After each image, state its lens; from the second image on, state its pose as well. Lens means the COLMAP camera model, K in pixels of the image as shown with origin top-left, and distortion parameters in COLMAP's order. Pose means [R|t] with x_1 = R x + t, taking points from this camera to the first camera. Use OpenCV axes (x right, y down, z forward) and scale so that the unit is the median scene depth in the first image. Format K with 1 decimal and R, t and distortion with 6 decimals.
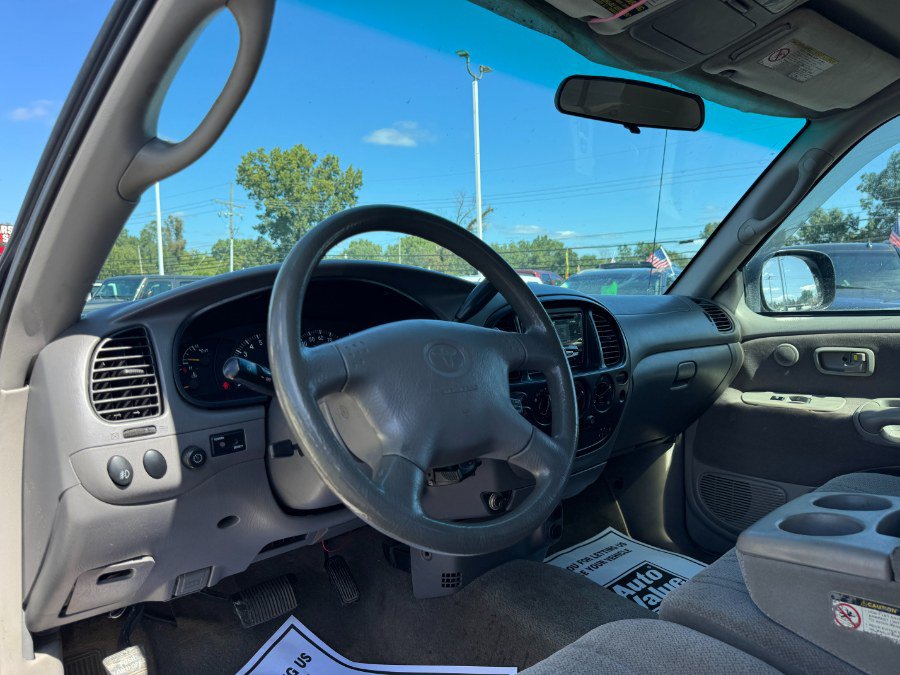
lens RADIAL K [[634.5, 0, 451.3], [0, 634.5, 336.9], [0, 0, 1]] dist [0.091042, -0.101220]
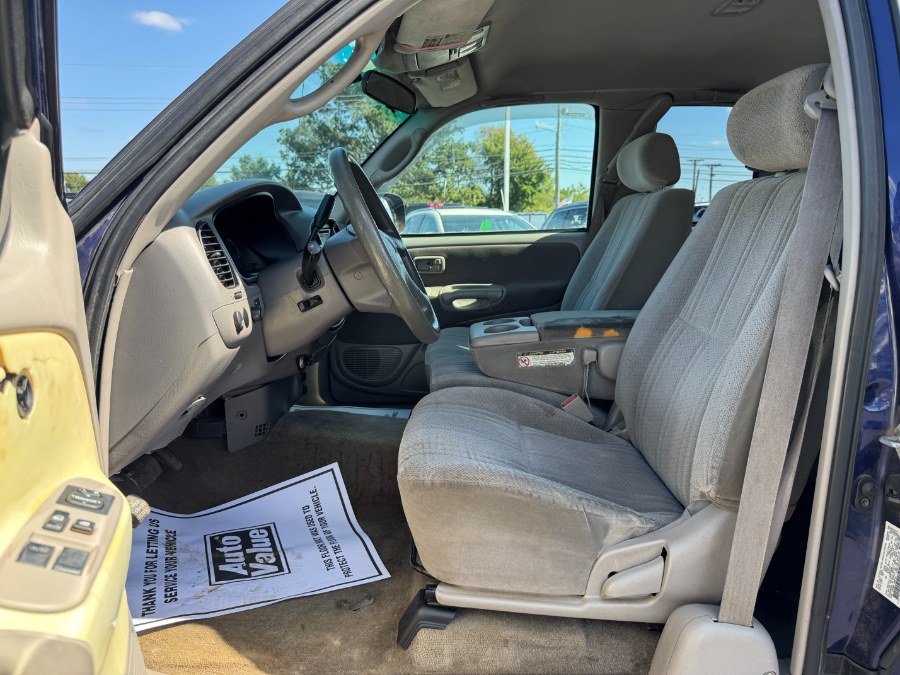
lens RADIAL K [[644.9, 0, 446.2], [0, 644.9, 340.1], [0, 0, 1]] dist [-0.003905, -0.000632]
pose [[0.685417, -0.107290, 0.720203, -0.547769], [0.037316, 0.992961, 0.112410, 0.044380], [-0.727194, -0.050172, 0.684596, -0.154764]]
